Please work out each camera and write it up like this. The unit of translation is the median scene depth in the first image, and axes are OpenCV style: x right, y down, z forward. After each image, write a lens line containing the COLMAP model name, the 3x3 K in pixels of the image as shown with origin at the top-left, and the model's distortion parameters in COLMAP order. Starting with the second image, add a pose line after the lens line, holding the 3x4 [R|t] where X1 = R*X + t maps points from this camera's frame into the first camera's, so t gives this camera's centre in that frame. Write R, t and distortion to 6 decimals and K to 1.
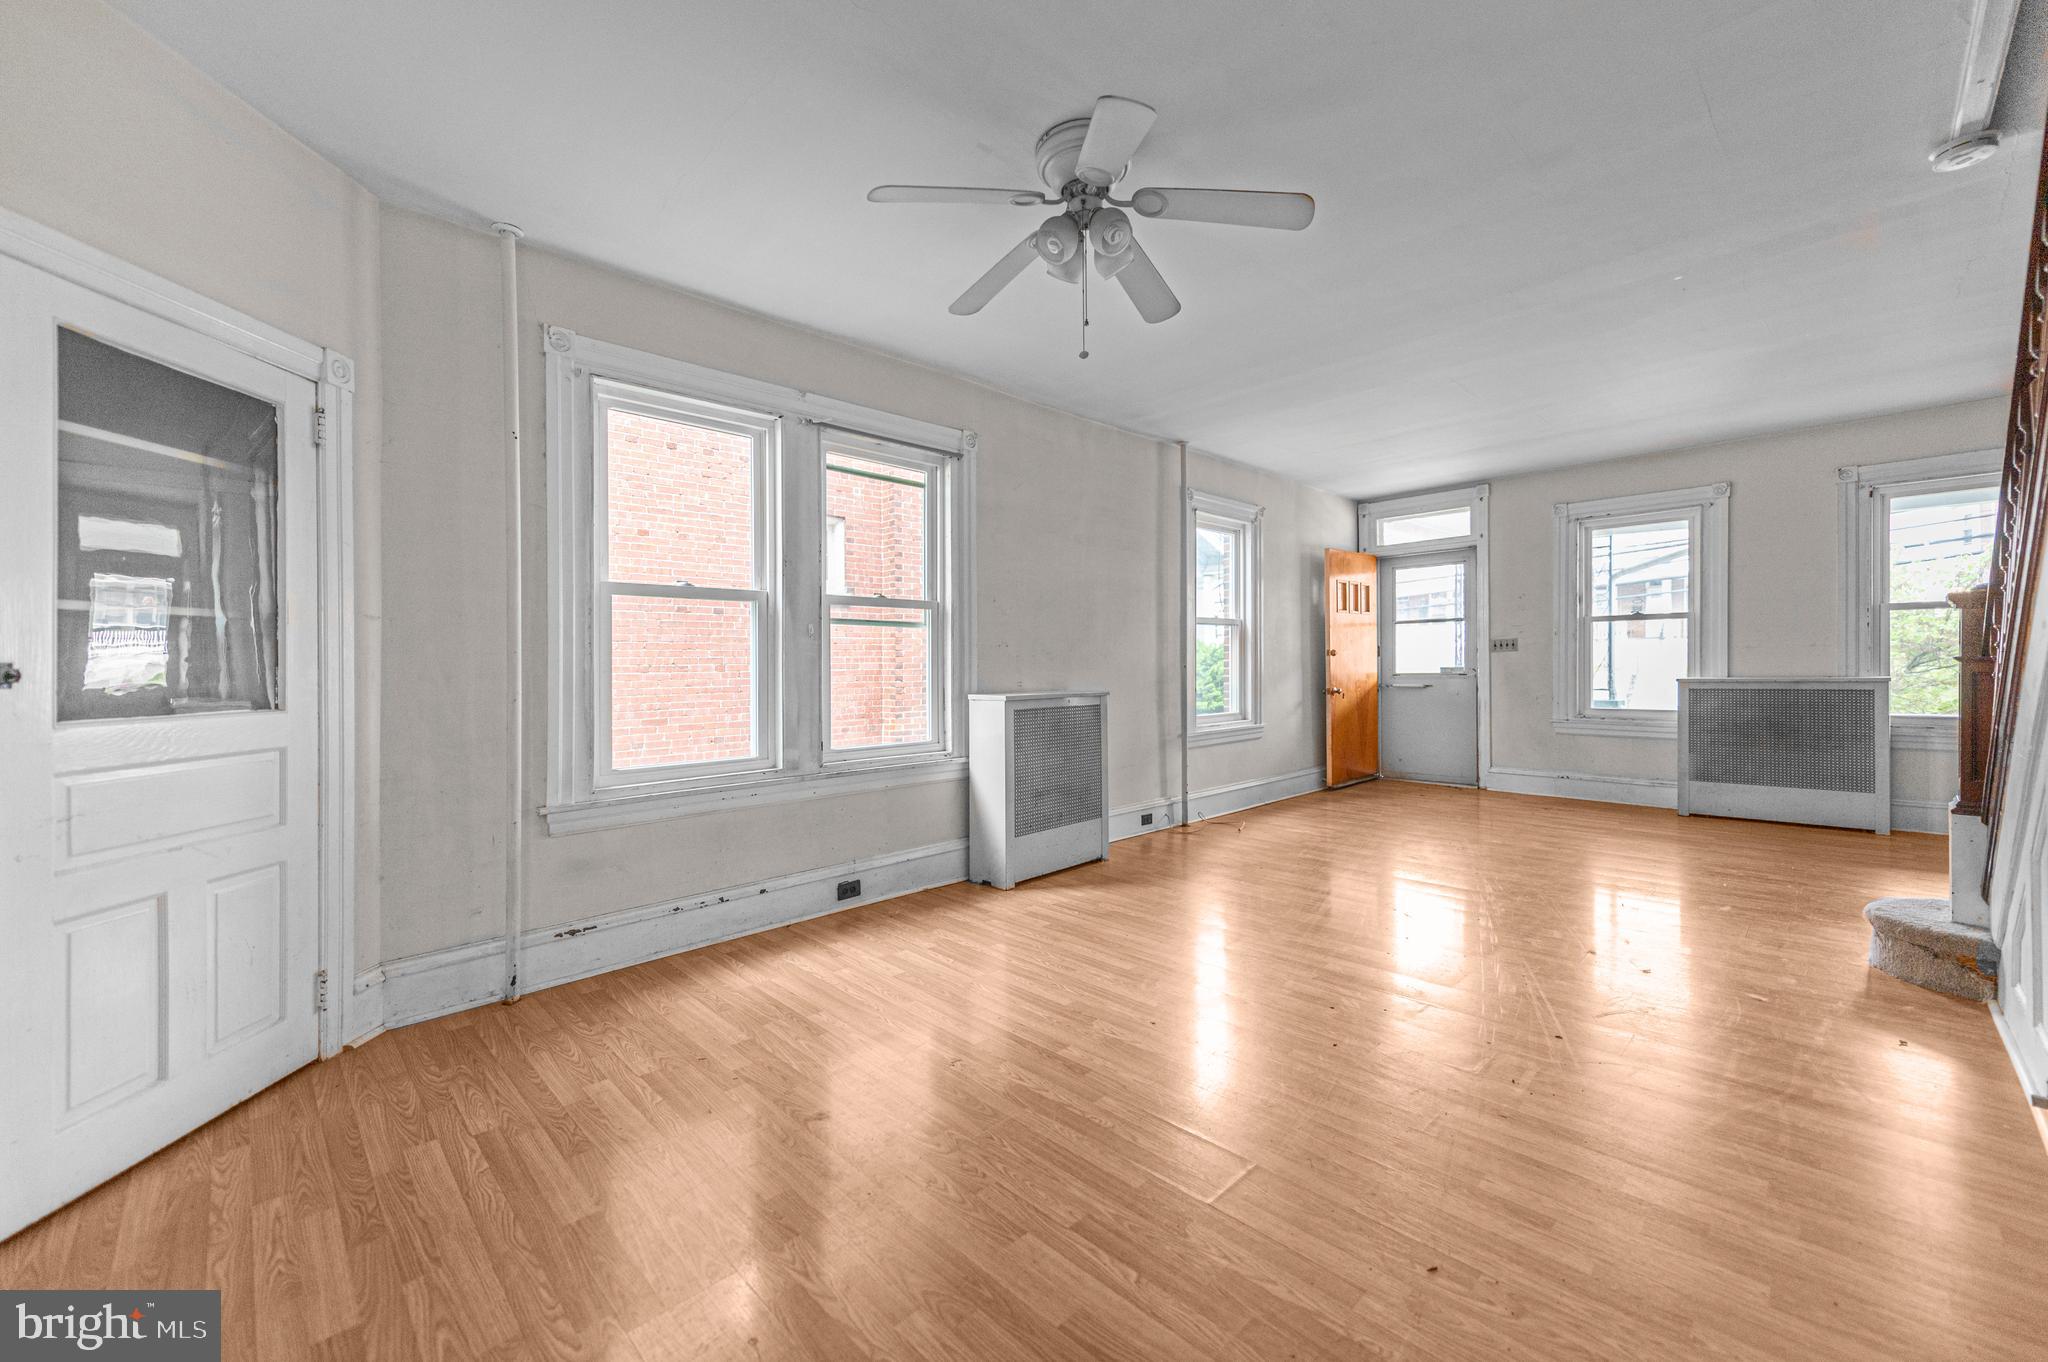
lens RADIAL K [[807.4, 0, 1030.8], [0, 807.4, 666.7], [0, 0, 1]] dist [0.017750, -0.005262]
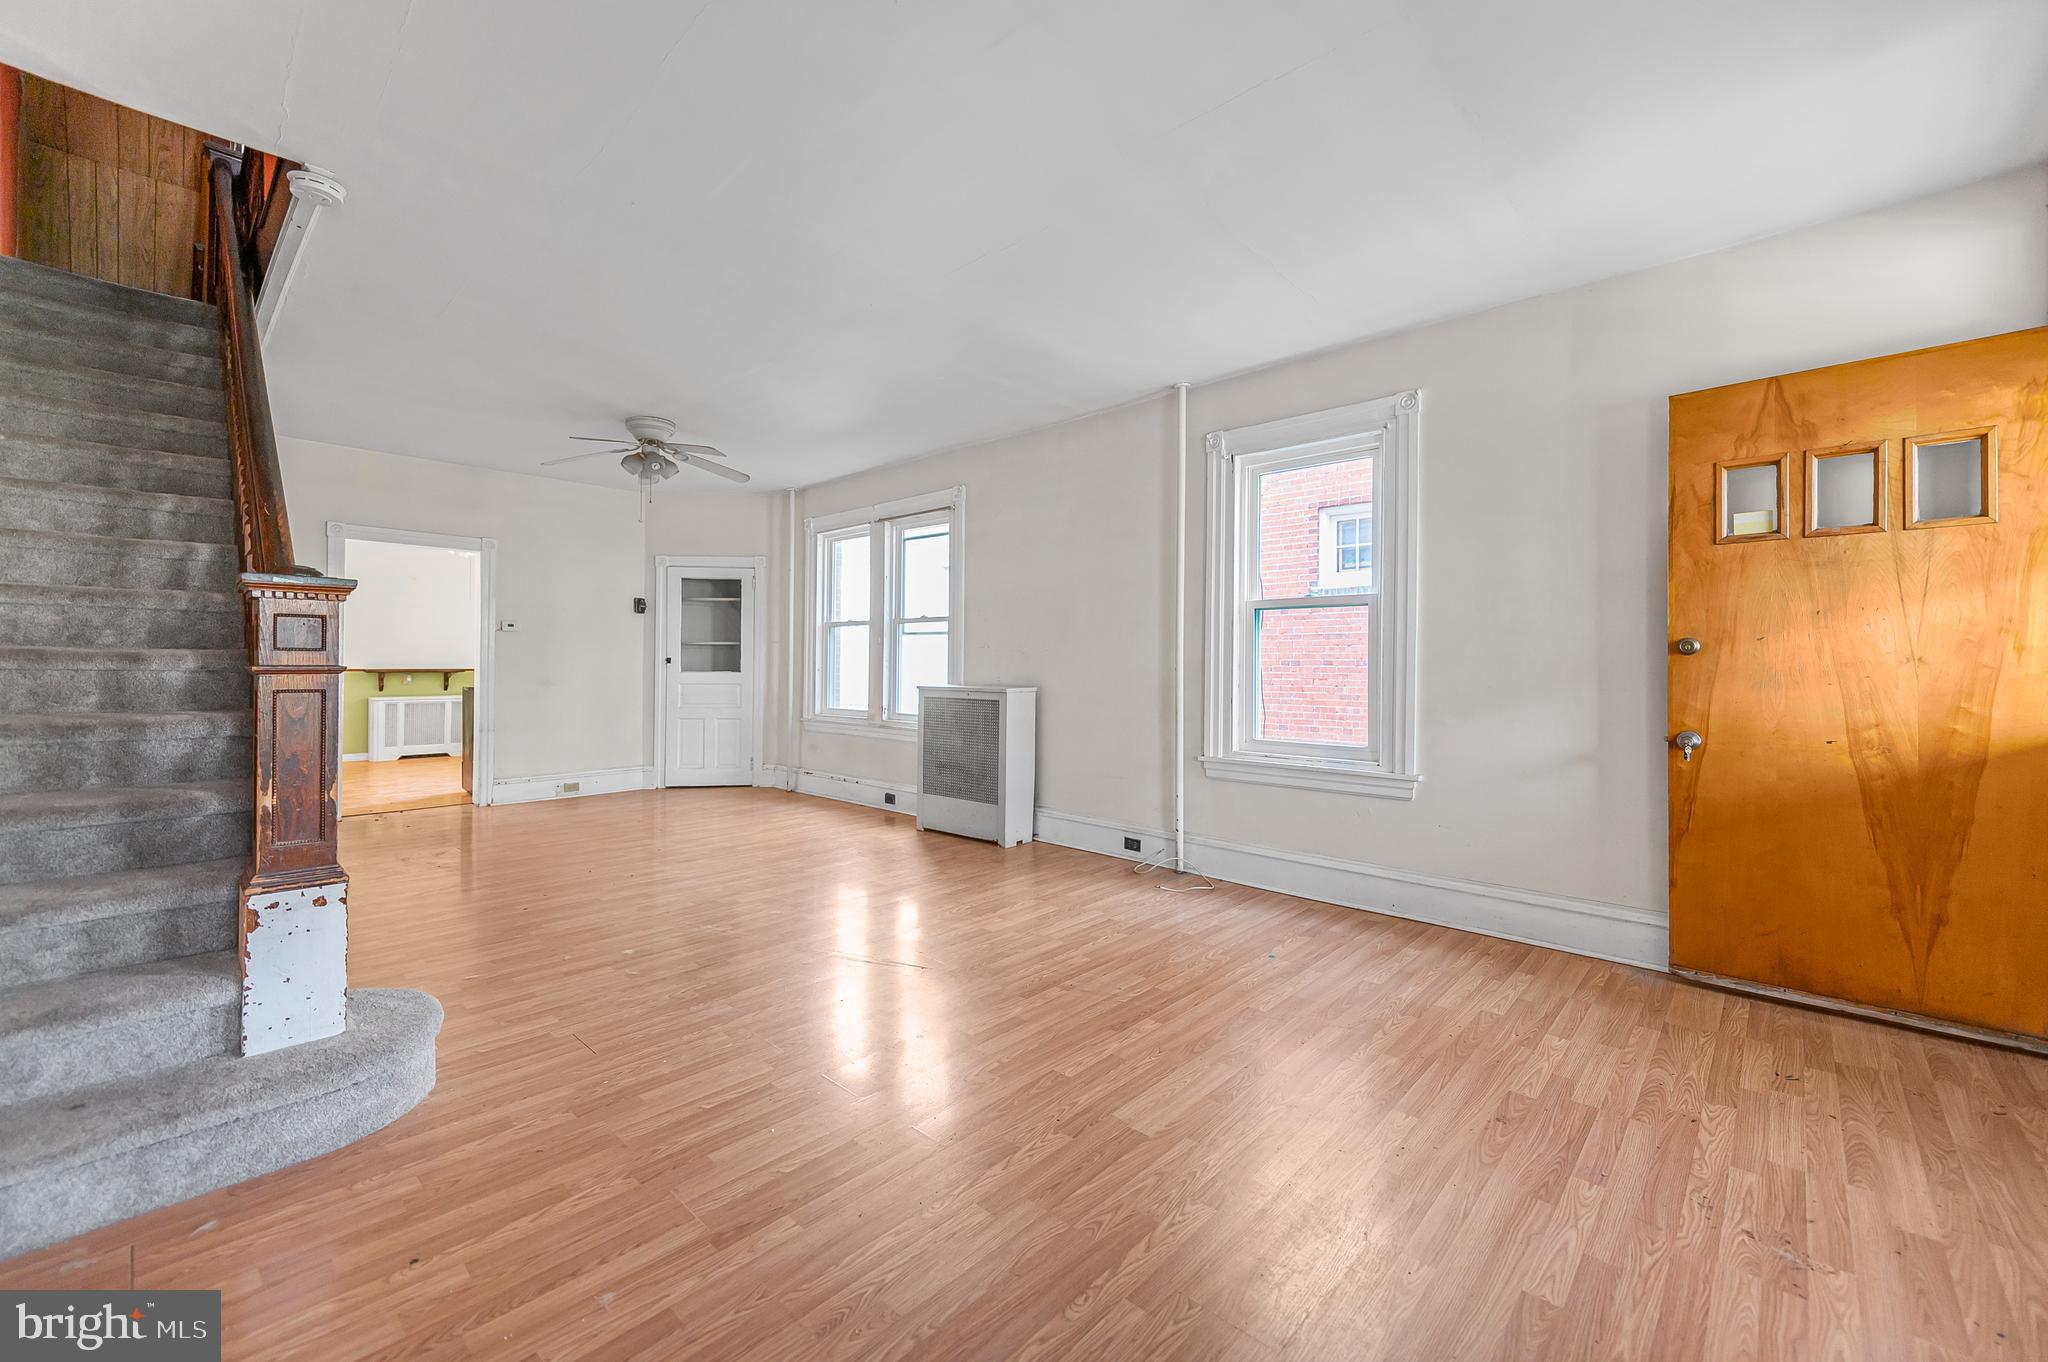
lens RADIAL K [[812.3, 0, 1029.4], [0, 812.3, 657.2], [0, 0, 1]] dist [0.012881, -0.005861]
pose [[0.044870, 0.008273, -0.998959, 0.941862], [-0.004787, 0.999956, 0.008066, -0.016365], [0.998981, 0.004420, 0.044908, 0.796012]]
